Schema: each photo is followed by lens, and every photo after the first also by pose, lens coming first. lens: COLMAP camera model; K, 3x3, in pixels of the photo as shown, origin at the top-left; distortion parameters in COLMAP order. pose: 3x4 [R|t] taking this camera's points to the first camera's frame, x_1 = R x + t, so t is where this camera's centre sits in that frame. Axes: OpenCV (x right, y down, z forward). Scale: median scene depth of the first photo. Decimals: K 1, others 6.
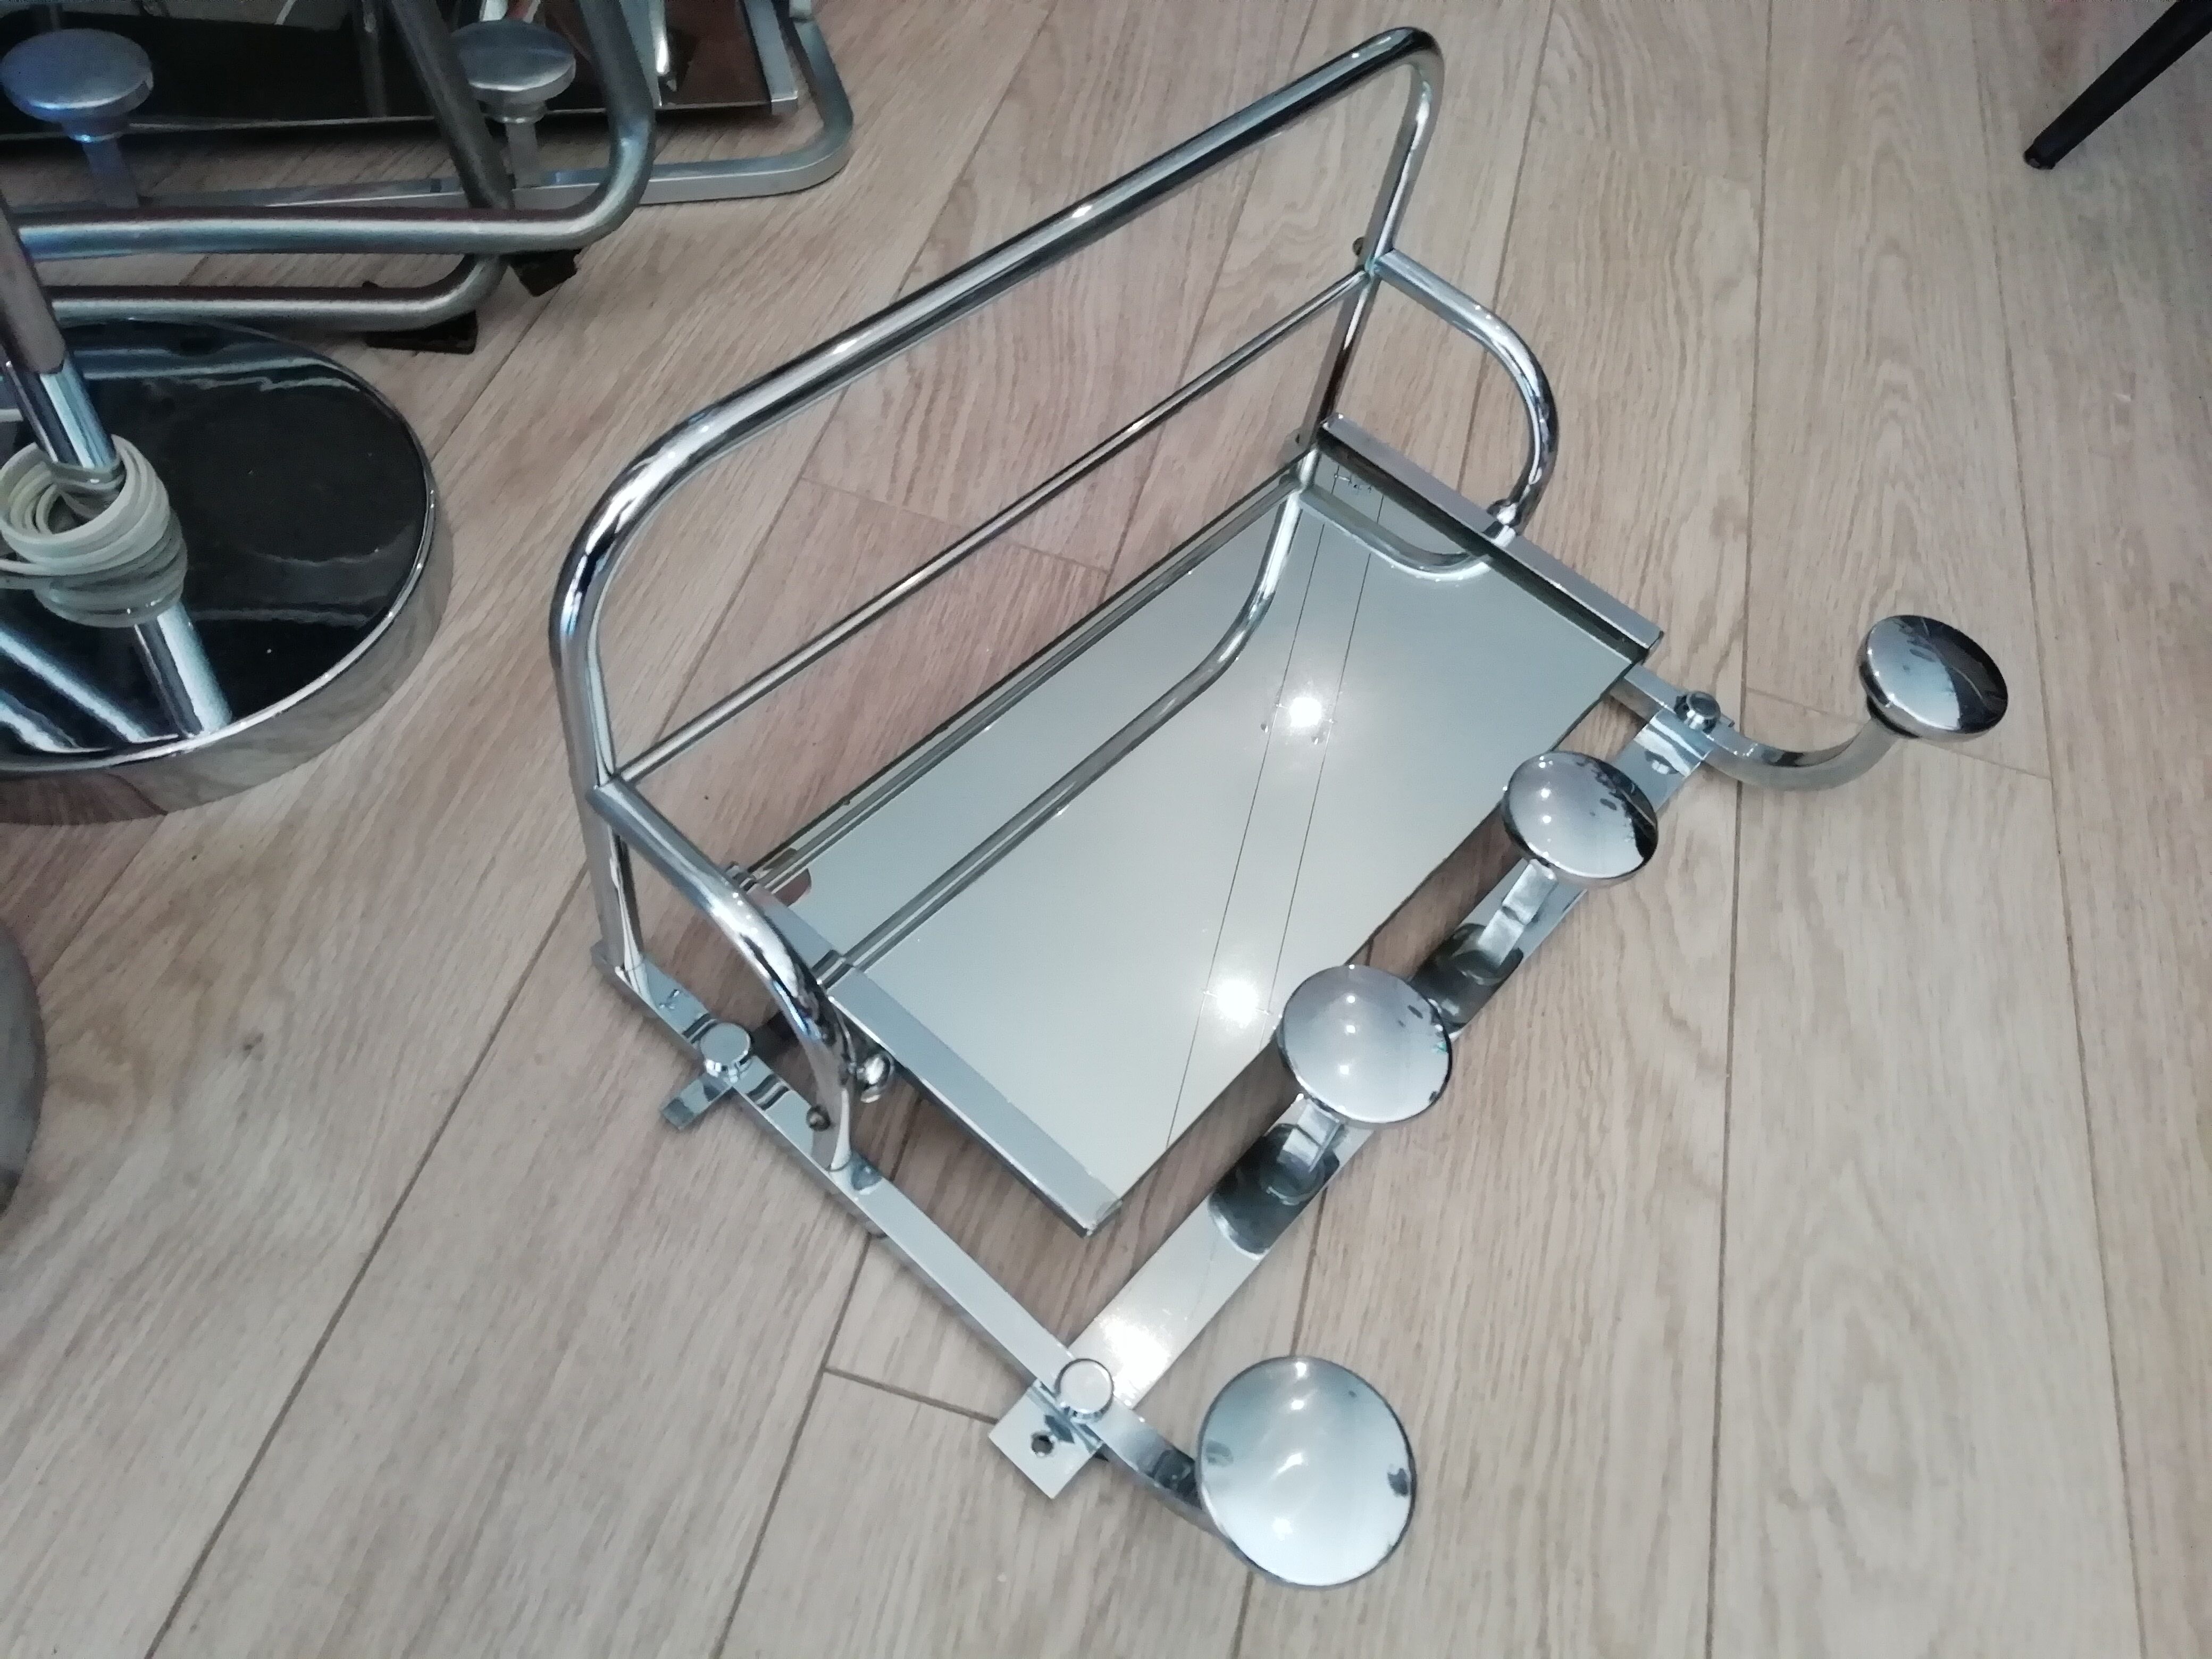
lens RADIAL K [[1719.5, 0, 1096.2], [0, 1719.5, 851.0], [0, 0, 1]] dist [0.029839, -0.026933]
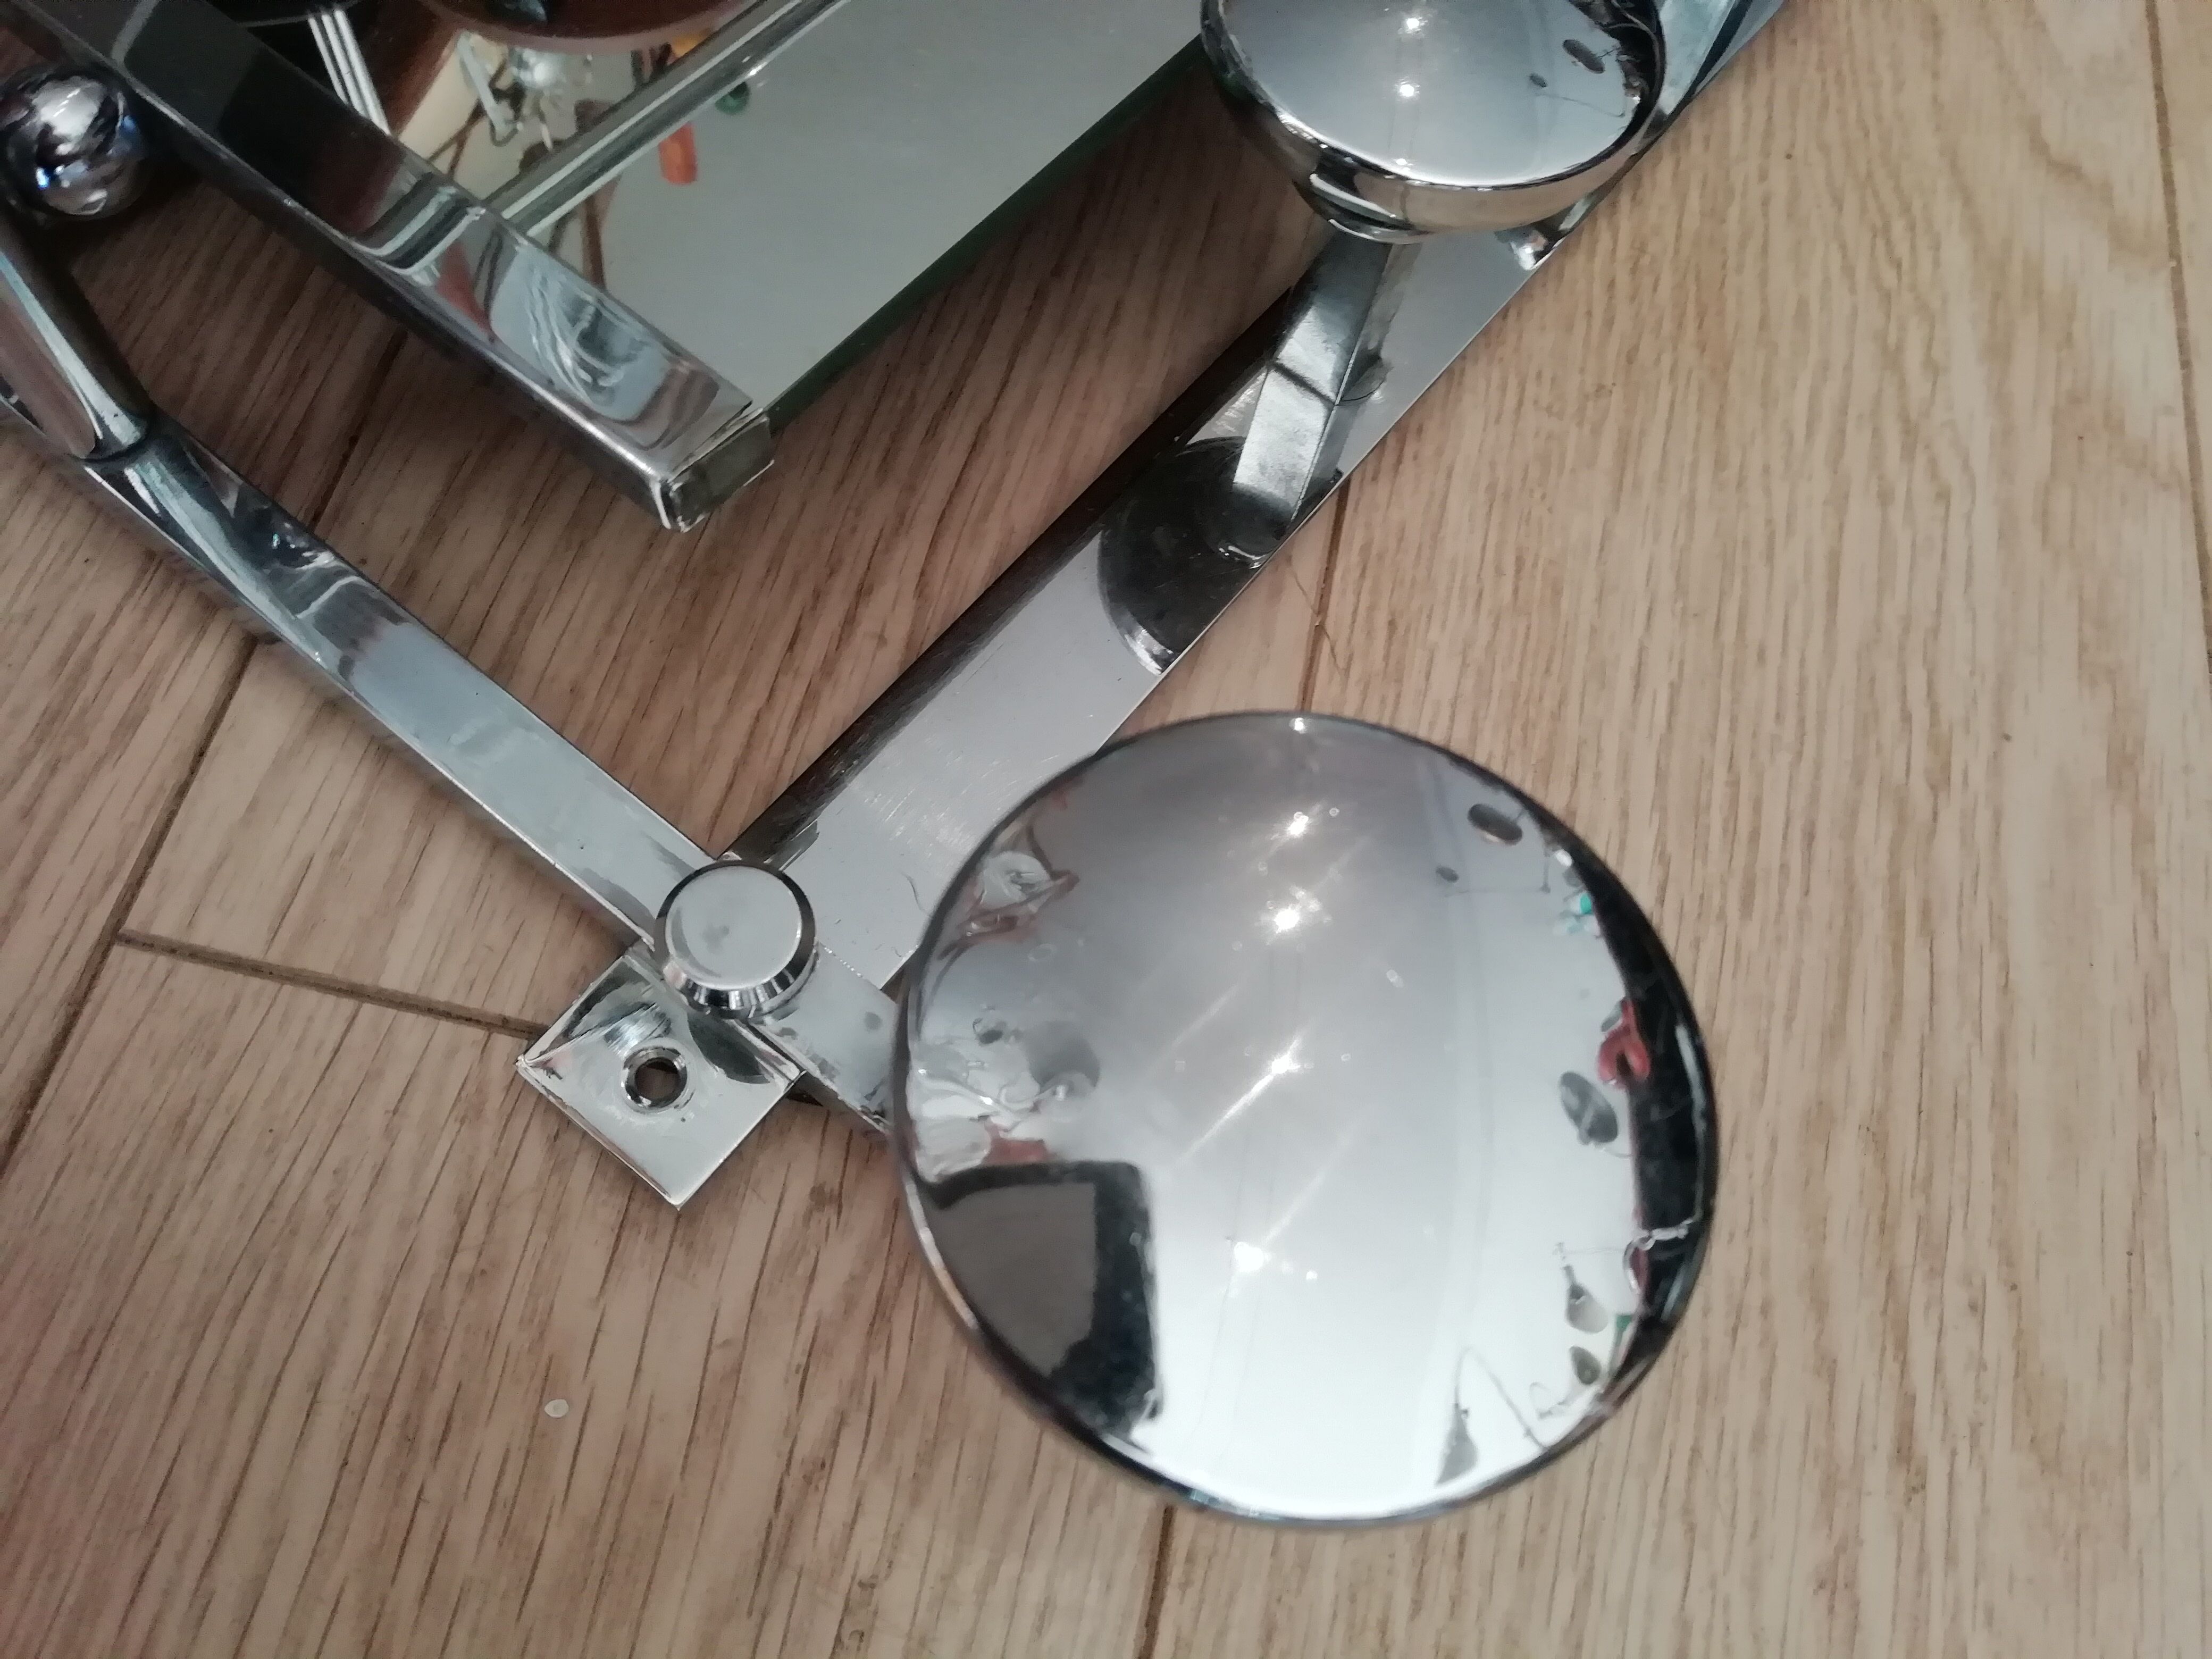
lens RADIAL K [[1795.9, 0, 1106.0], [0, 1795.9, 829.5], [0, 0, 1]] dist [0.025278, -0.042400]
pose [[0.997741, -0.066667, -0.008264, 0.071450], [0.067095, 0.982837, 0.171842, 0.199267], [-0.003334, -0.172008, 0.985090, 0.536670]]
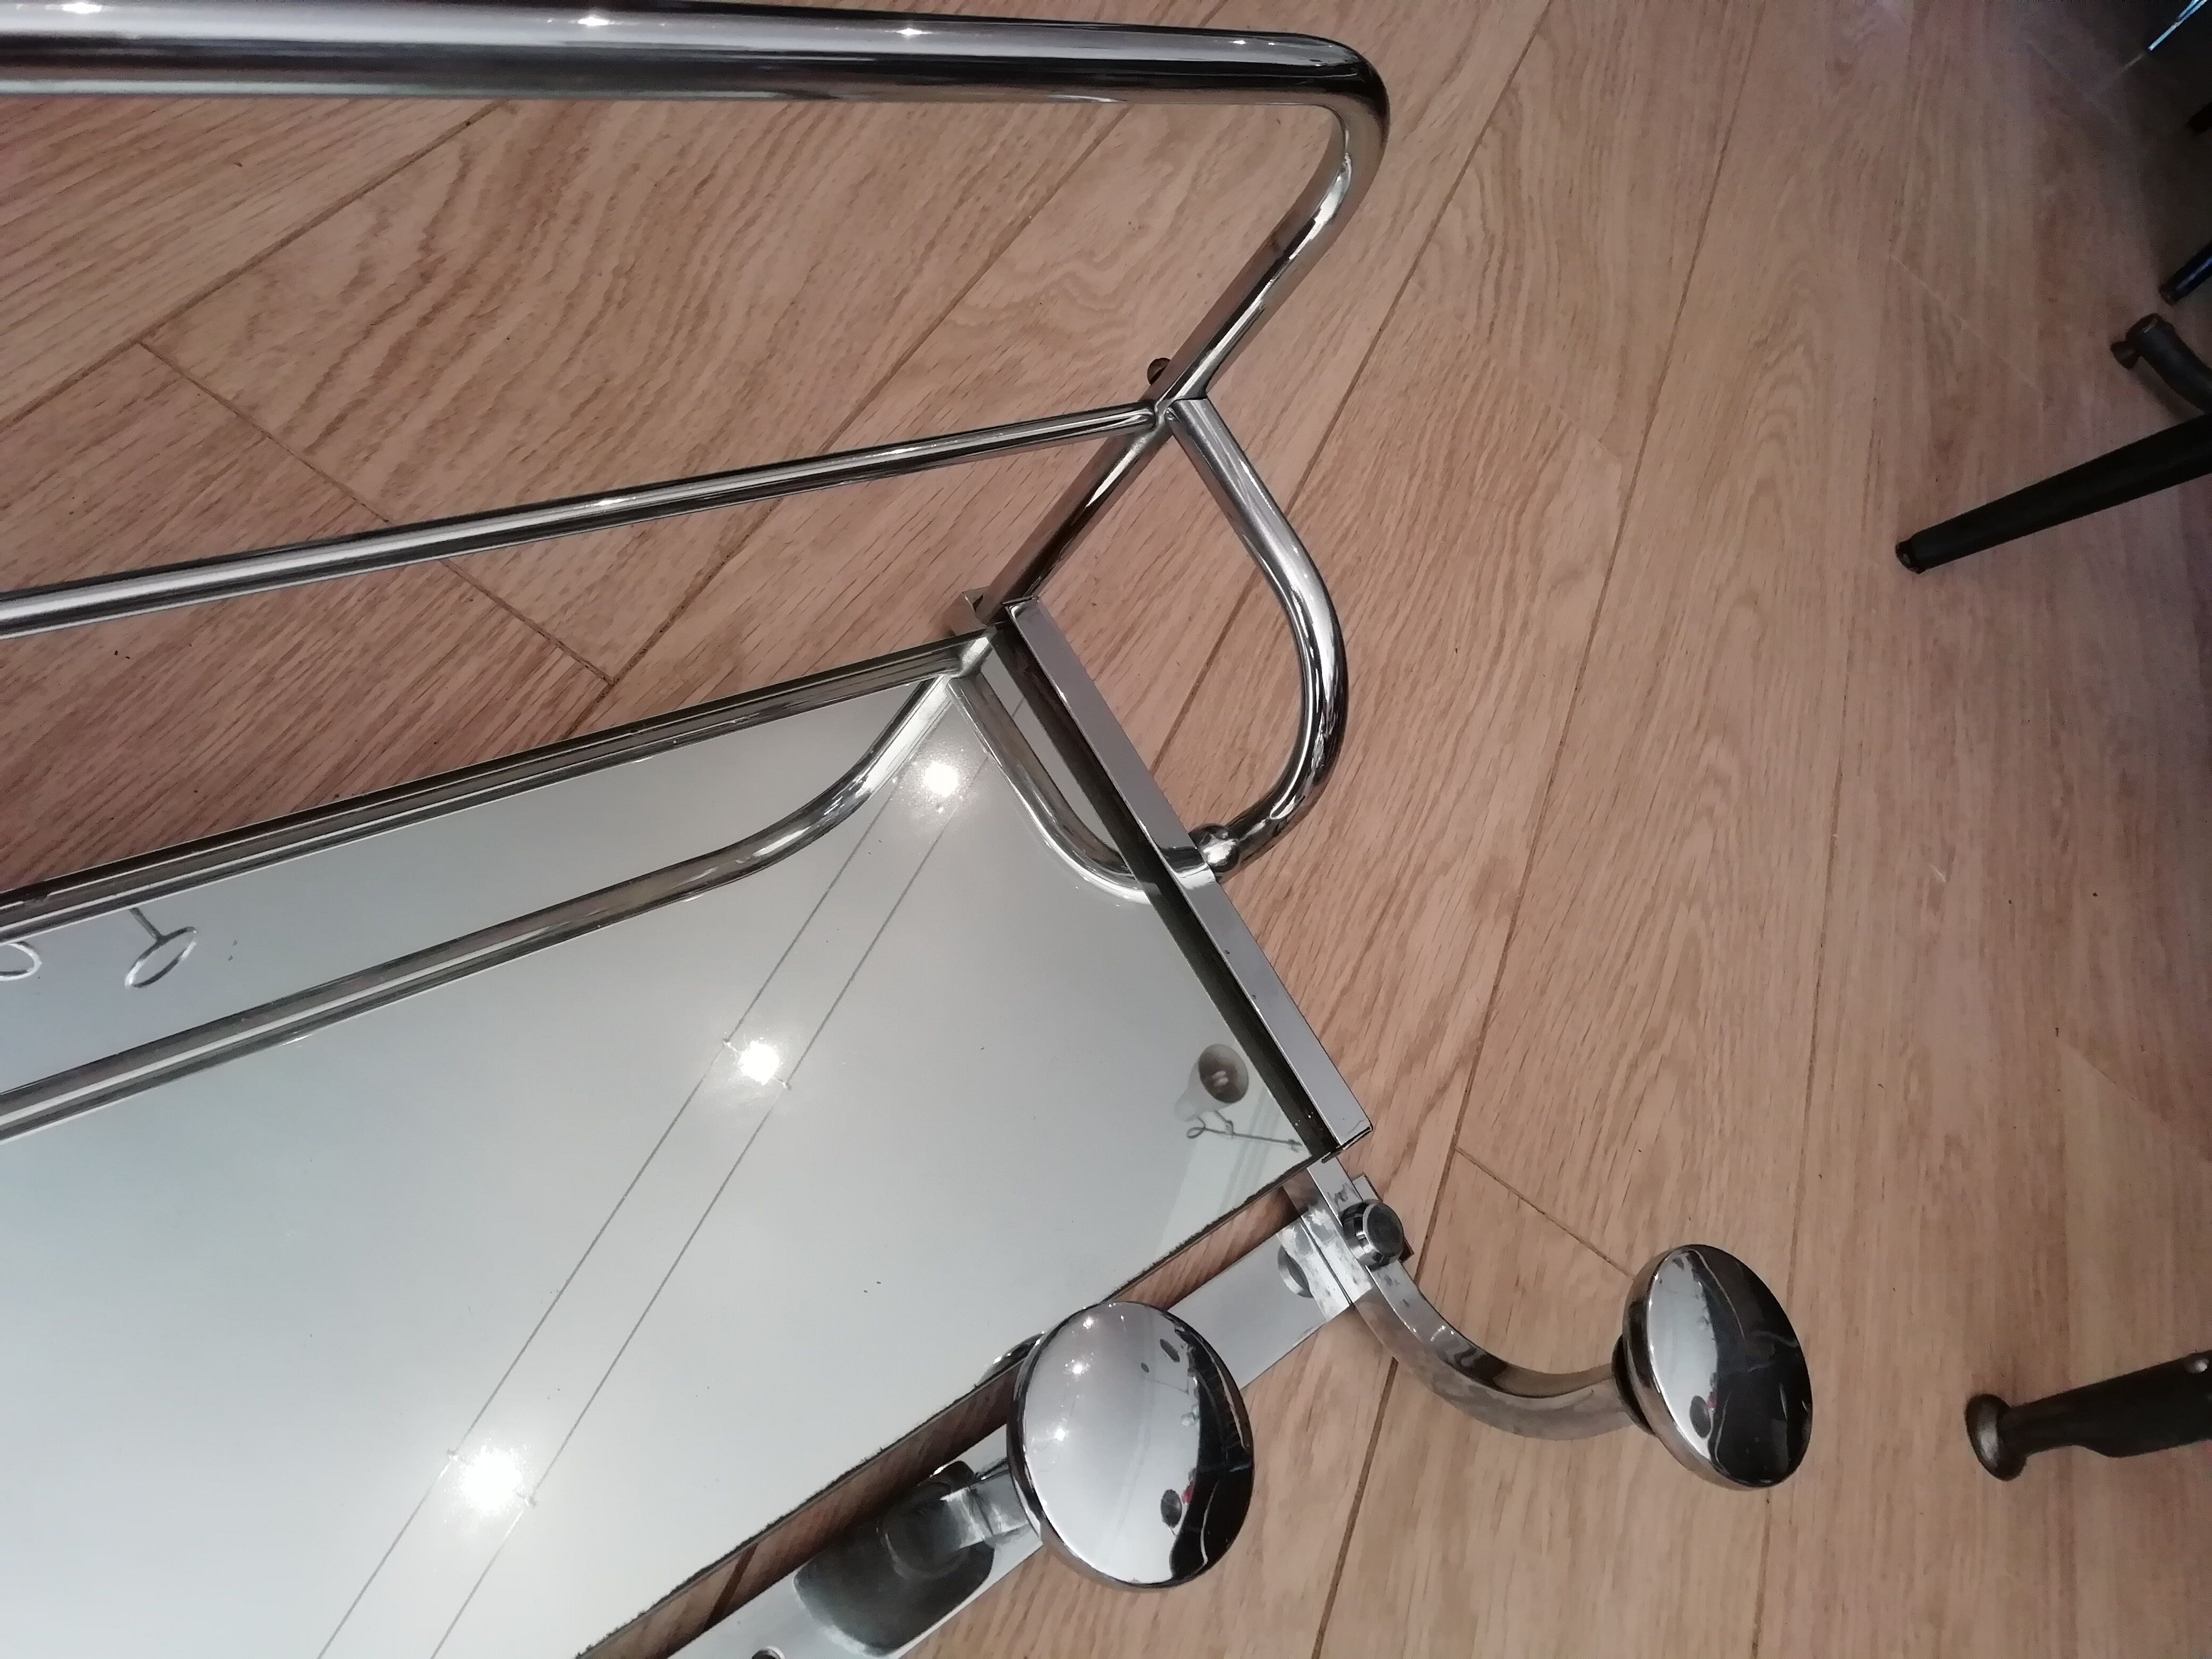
lens RADIAL K [[1795.9, 0, 1106.0], [0, 1795.9, 829.5], [0, 0, 1]] dist [0.025278, -0.042400]
pose [[0.918453, 0.331322, 0.216032, 0.060867], [-0.324175, 0.943493, -0.068786, -0.158552], [-0.226615, -0.006855, 0.973960, 0.427999]]
